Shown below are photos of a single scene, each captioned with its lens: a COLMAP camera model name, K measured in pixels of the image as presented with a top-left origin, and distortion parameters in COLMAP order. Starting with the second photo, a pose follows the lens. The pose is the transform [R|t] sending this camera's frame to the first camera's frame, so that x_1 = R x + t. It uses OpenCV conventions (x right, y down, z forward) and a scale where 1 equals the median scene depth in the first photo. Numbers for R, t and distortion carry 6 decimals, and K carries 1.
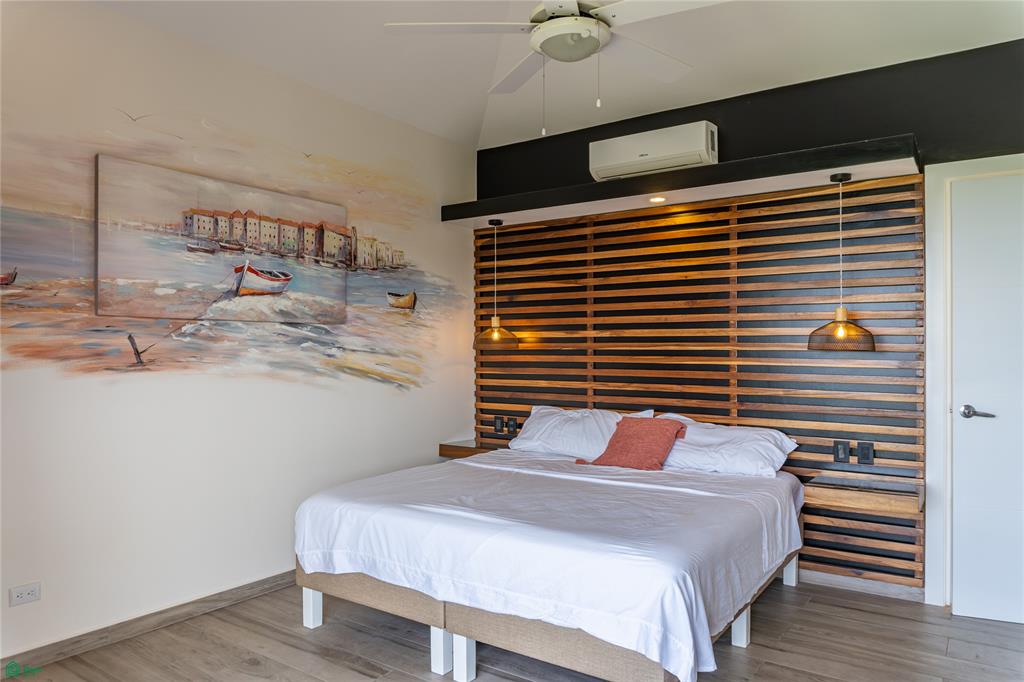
lens RADIAL K [[704.4, 0, 516.0], [0, 704.4, 342.4], [0, 0, 1]] dist [-0.017386, -0.006974]
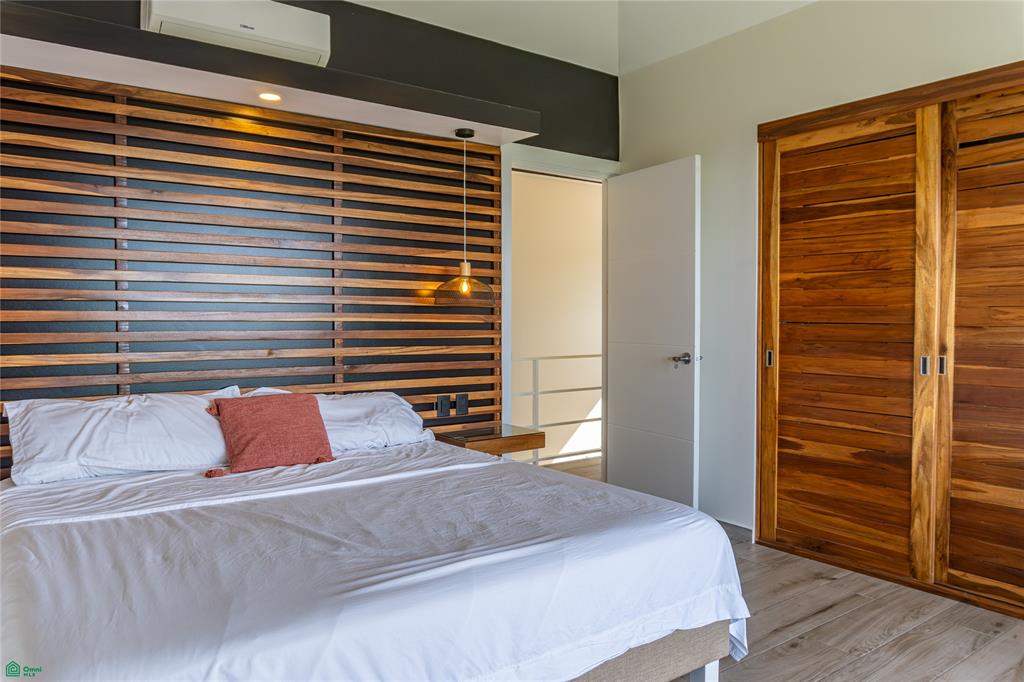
lens RADIAL K [[704.4, 0, 515.1], [0, 704.4, 345.2], [0, 0, 1]] dist [-0.017386, -0.006974]
pose [[0.330362, -0.033894, 0.943246, -0.664664], [-0.006693, 0.999246, 0.038251, 0.042175], [-0.943831, -0.018950, 0.329886, 0.835617]]
